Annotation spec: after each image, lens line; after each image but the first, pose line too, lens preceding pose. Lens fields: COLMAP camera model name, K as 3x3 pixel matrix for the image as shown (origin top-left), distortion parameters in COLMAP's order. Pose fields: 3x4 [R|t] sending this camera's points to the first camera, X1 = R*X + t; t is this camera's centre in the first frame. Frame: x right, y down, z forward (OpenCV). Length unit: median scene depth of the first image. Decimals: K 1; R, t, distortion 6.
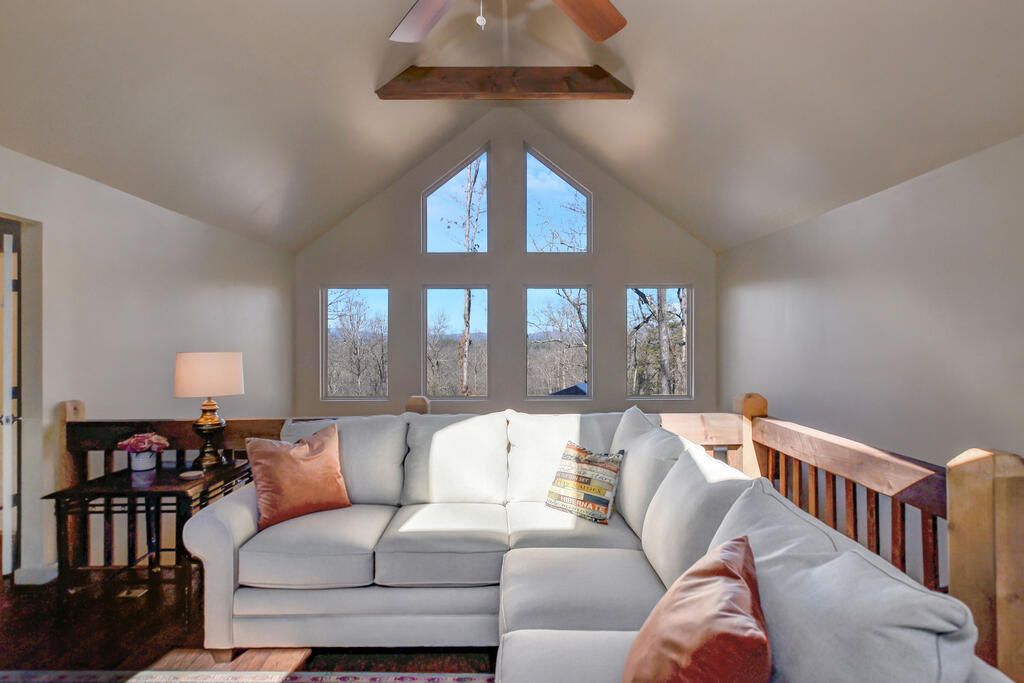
lens RADIAL K [[508.8, 0, 512.0], [0, 508.8, 341.5], [0, 0, 1]] dist [0.000581, 0.000021]
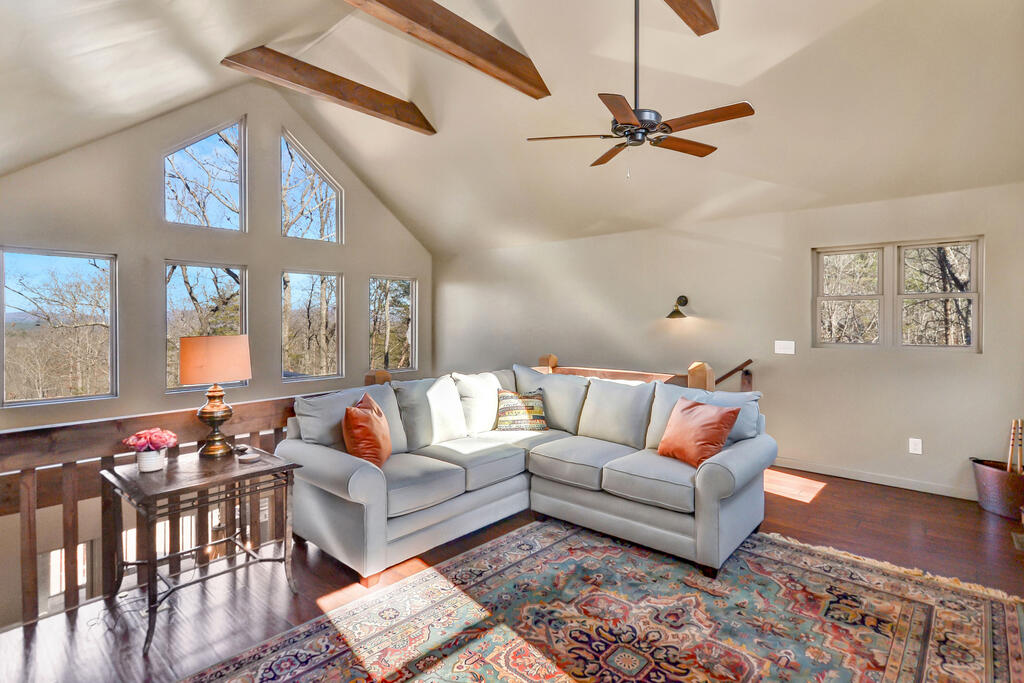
lens RADIAL K [[514.4, 0, 515.4], [0, 514.4, 330.7], [0, 0, 1]] dist [0.002584, 0.000835]
pose [[0.675077, -0.015404, 0.737586, -0.926784], [0.007368, 0.999873, 0.014138, 0.002002], [-0.737710, -0.004110, 0.675105, -0.063839]]
